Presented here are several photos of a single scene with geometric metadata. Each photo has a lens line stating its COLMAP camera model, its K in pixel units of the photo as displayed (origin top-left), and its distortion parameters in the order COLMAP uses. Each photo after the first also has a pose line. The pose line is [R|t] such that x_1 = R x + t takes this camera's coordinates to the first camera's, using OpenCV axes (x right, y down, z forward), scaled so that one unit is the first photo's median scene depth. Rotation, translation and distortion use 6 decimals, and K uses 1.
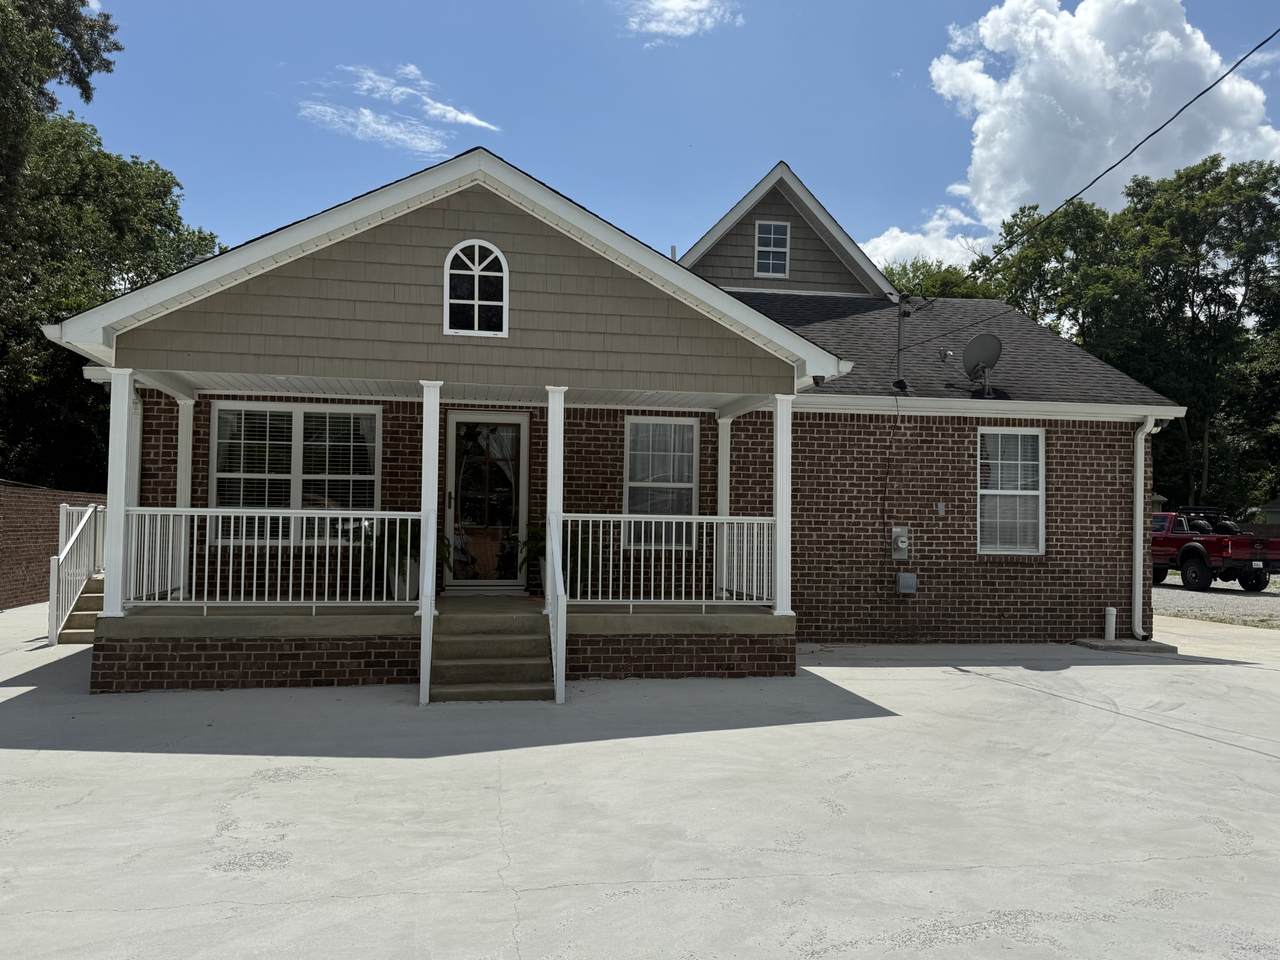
lens RADIAL K [[1068.9, 0, 640.0], [0, 1068.9, 480.0], [0, 0, 1]] dist [0.187084, -0.404799]
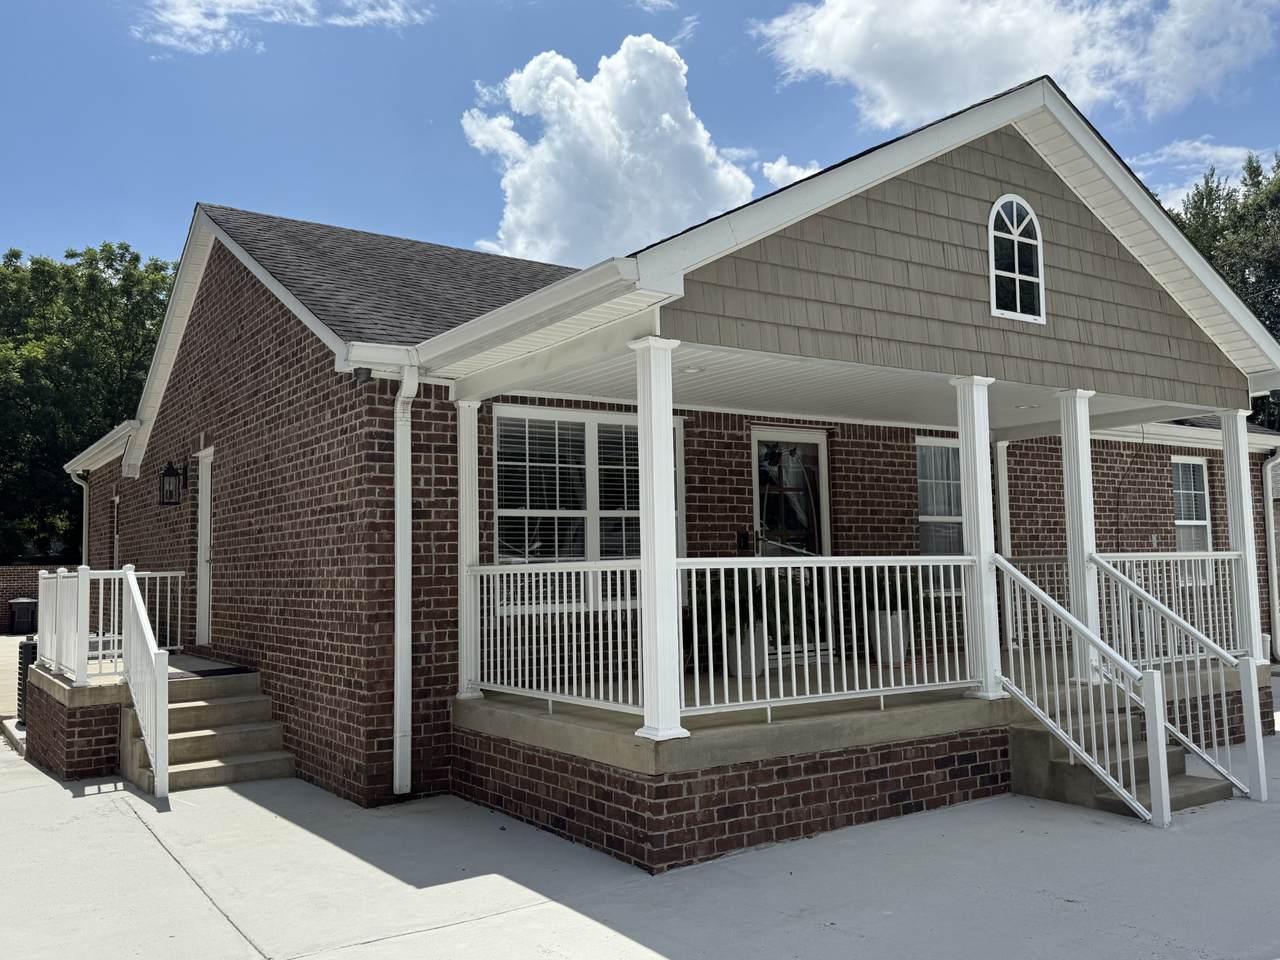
lens RADIAL K [[1068.9, 0, 640.0], [0, 1068.9, 480.0], [0, 0, 1]] dist [0.187084, -0.404799]
pose [[0.906814, 0.000711, 0.421531, -0.702017], [0.016689, 0.999154, -0.037588, 0.002301], [-0.421201, 0.041120, 0.906034, 0.417662]]
